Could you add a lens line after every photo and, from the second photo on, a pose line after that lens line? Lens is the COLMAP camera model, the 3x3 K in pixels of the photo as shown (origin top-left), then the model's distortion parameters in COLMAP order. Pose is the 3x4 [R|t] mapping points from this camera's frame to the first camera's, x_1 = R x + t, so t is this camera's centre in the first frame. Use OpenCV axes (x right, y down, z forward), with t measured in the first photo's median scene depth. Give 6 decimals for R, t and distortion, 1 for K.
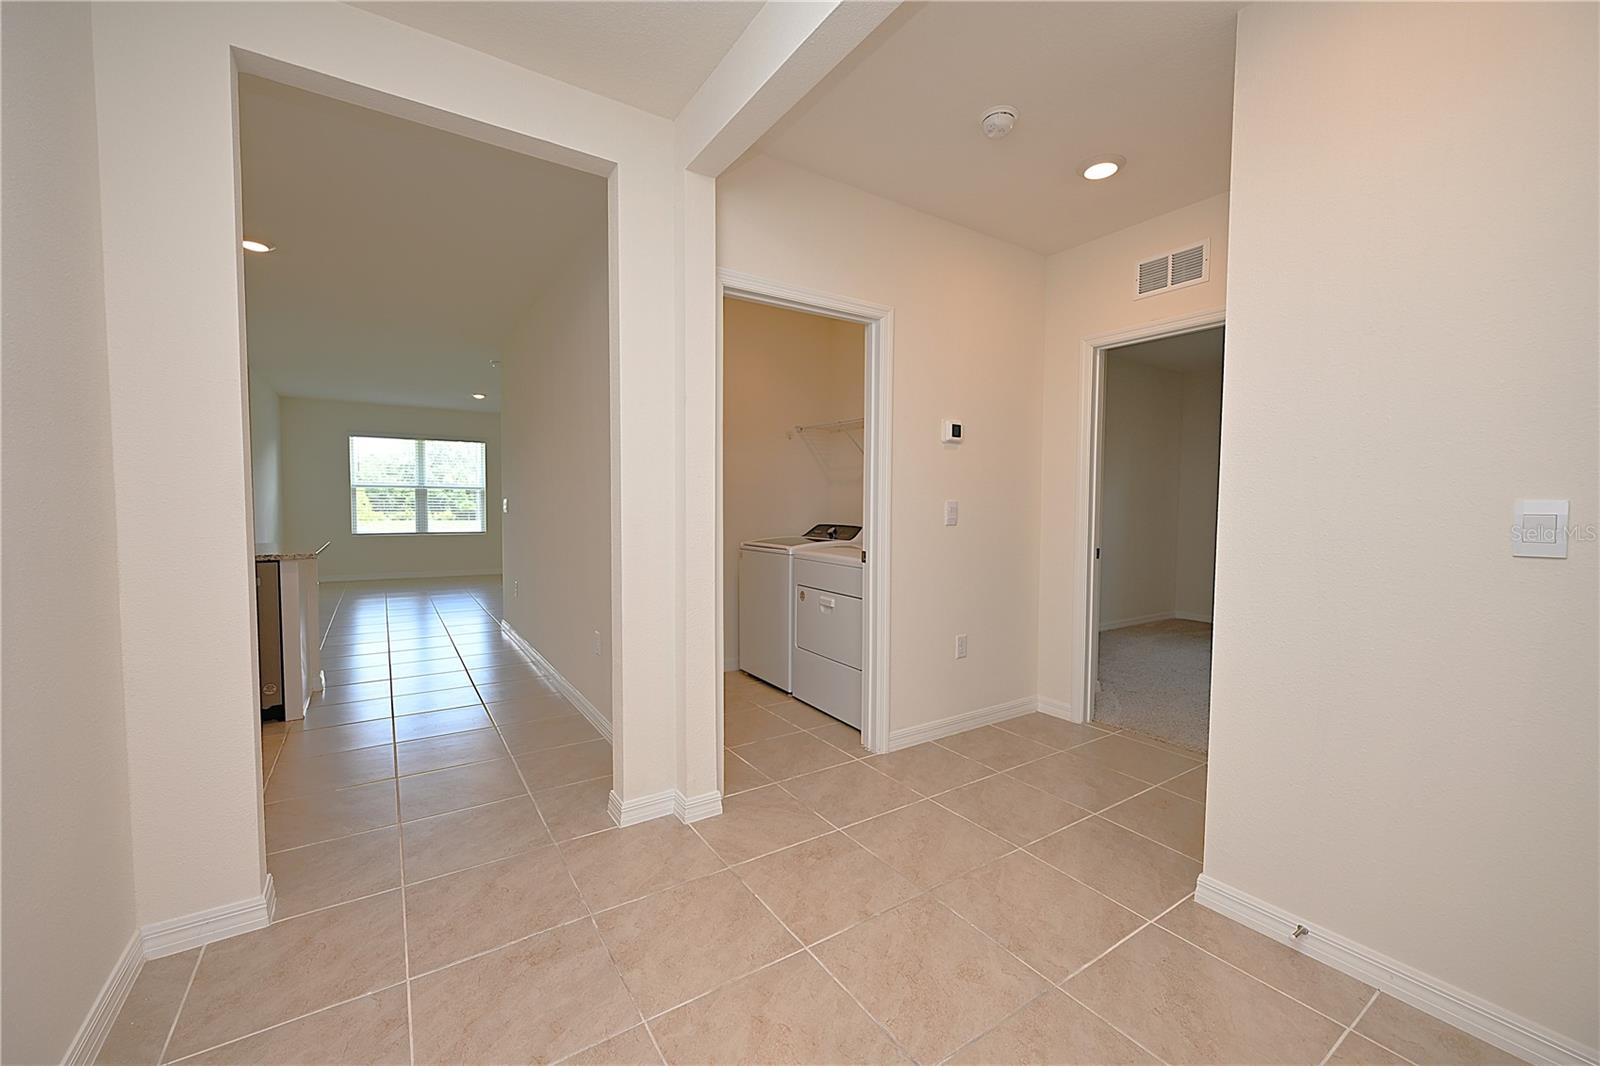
lens RADIAL K [[631.8, 0, 803.3], [0, 631.8, 539.9], [0, 0, 1]] dist [0.001322, -0.000107]
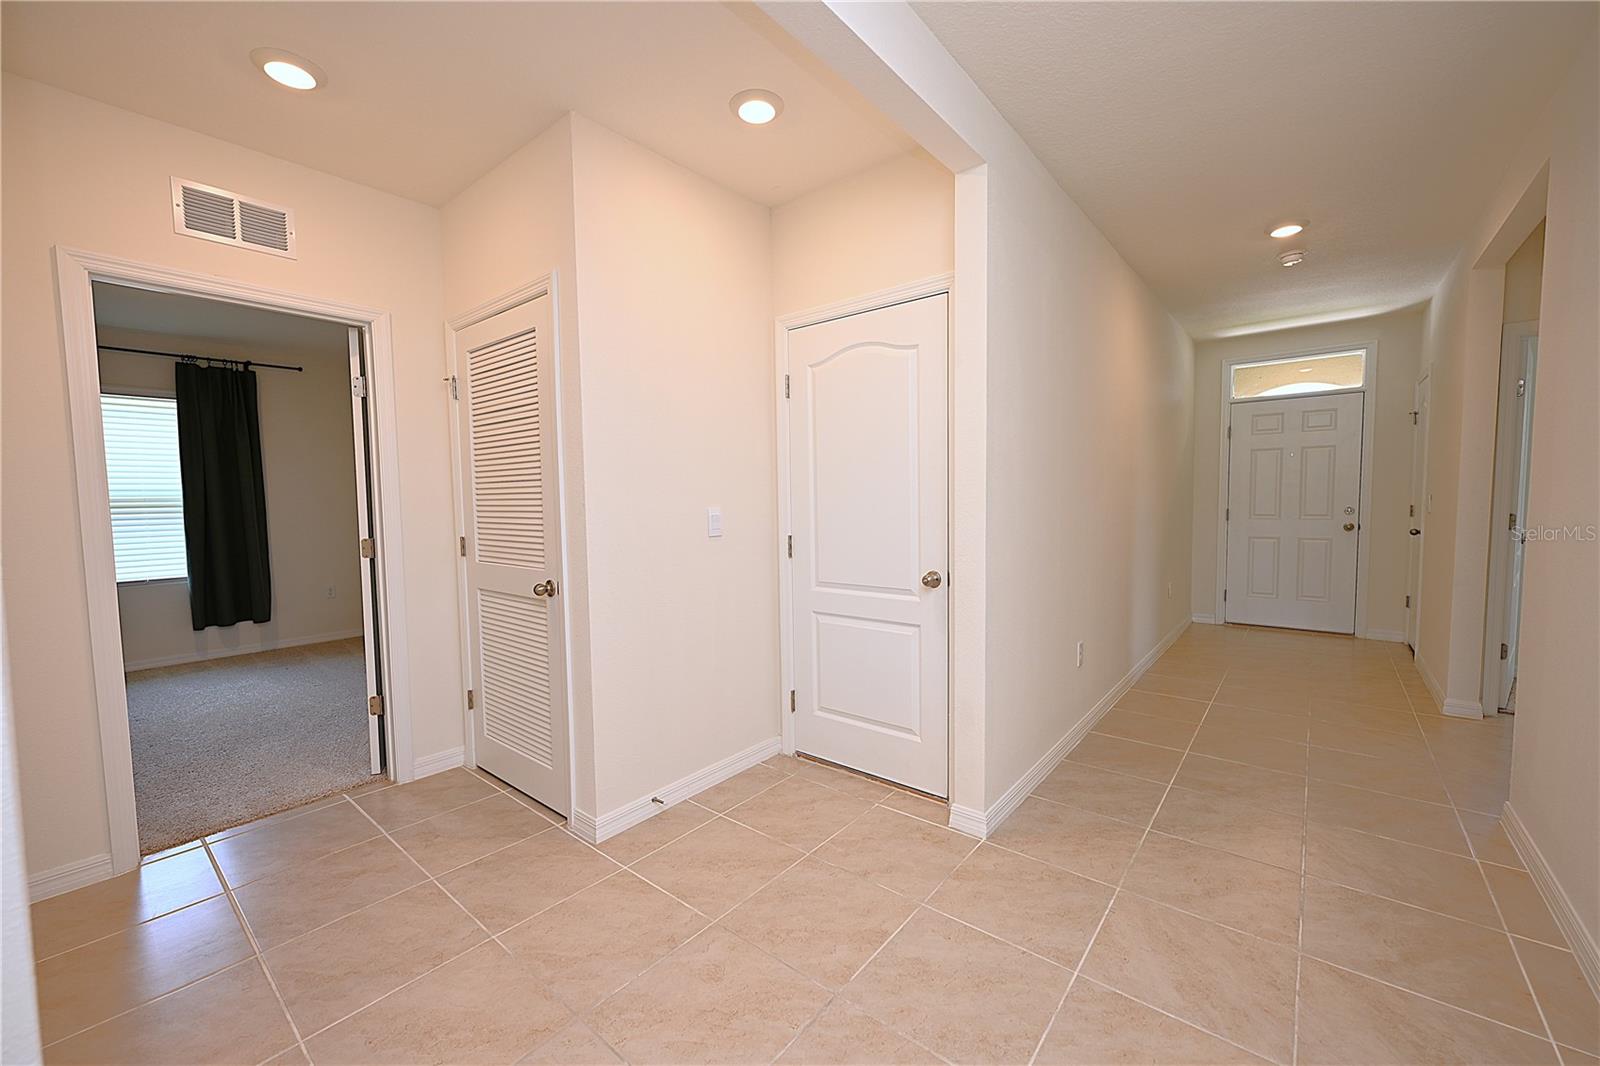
lens RADIAL K [[631.8, 0, 800.2], [0, 631.8, 534.8], [0, 0, 1]] dist [0.001322, -0.000107]
pose [[-0.284092, -0.064128, 0.956650, -0.086623], [0.069610, 0.993748, 0.087286, -0.013223], [-0.956267, 0.091389, -0.277852, 0.130115]]
